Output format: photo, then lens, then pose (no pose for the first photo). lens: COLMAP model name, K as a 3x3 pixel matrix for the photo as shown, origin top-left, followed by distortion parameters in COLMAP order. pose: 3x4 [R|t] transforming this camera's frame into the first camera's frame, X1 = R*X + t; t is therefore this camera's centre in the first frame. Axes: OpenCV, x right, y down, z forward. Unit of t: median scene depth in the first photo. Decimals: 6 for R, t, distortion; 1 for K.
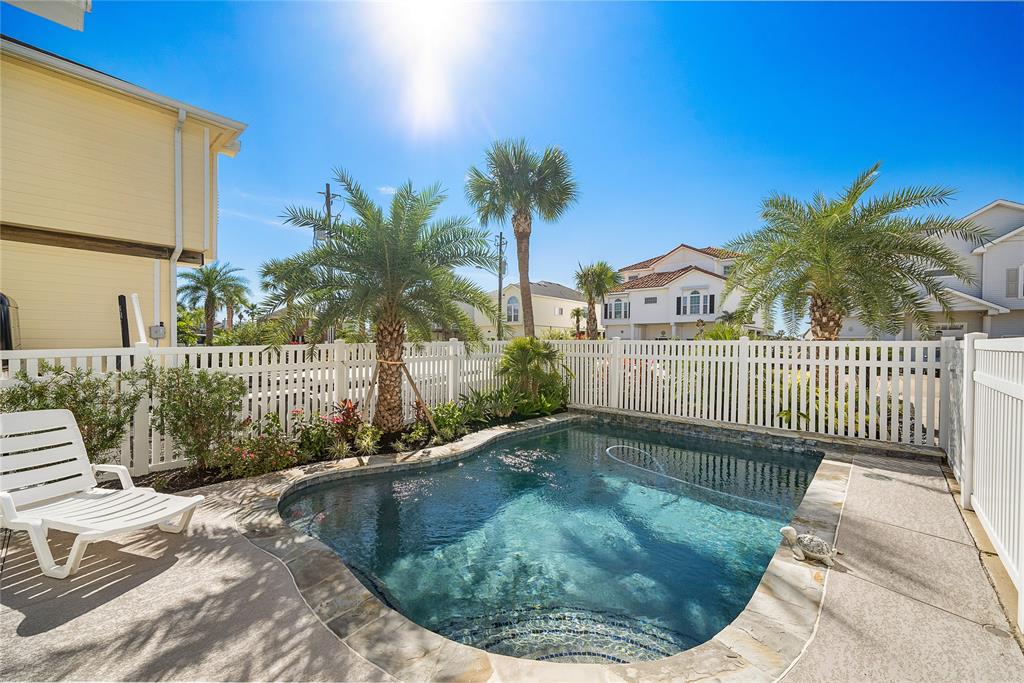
lens RADIAL K [[403.3, 0, 510.1], [0, 403.3, 345.3], [0, 0, 1]] dist [0.000584, -0.001357]
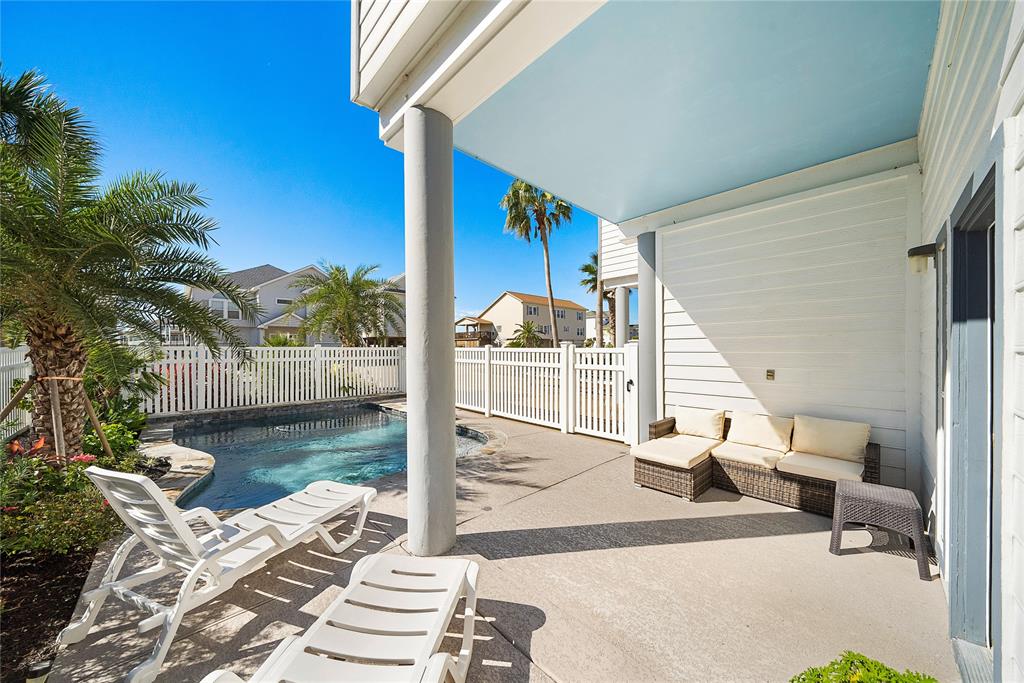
lens RADIAL K [[351.6, 0, 509.1], [0, 351.6, 347.5], [0, 0, 1]] dist [-0.002584, -0.000290]
pose [[0.071460, -0.004351, 0.997434, -0.823563], [0.001763, 0.999989, 0.004236, -0.015536], [-0.997442, 0.001456, 0.071466, 0.157973]]
